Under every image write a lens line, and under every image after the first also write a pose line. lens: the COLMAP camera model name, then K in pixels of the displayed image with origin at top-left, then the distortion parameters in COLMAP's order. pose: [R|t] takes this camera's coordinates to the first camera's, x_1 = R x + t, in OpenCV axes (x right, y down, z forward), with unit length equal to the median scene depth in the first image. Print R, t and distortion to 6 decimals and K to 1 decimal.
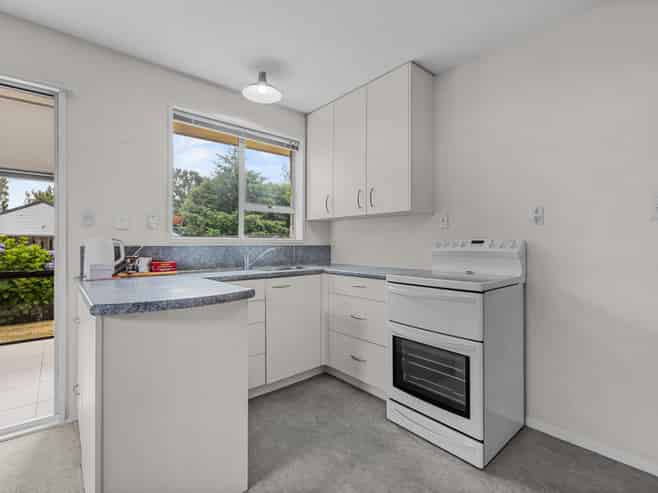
lens RADIAL K [[302.4, 0, 329.0], [0, 302.4, 246.5], [0, 0, 1]] dist [0.000273, 0.000067]
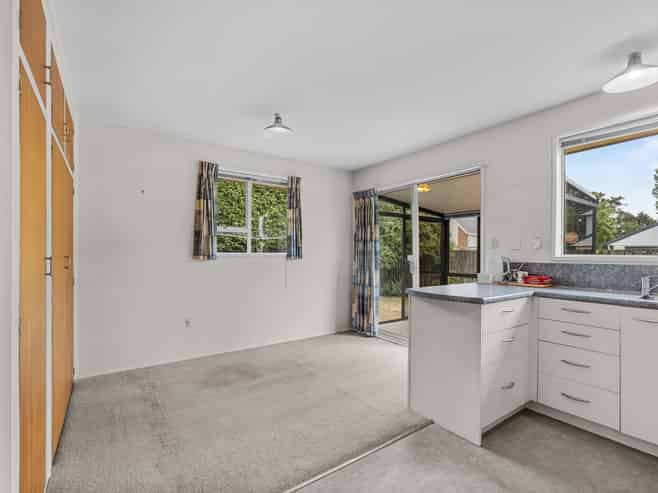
lens RADIAL K [[314.7, 0, 328.2], [0, 314.7, 253.4], [0, 0, 1]] dist [0.000069, -0.000074]
pose [[-0.076153, 0.000915, -0.997096, 0.799965], [-0.013685, 0.999904, 0.001963, -0.032948], [0.997002, 0.013795, -0.076133, 0.285185]]
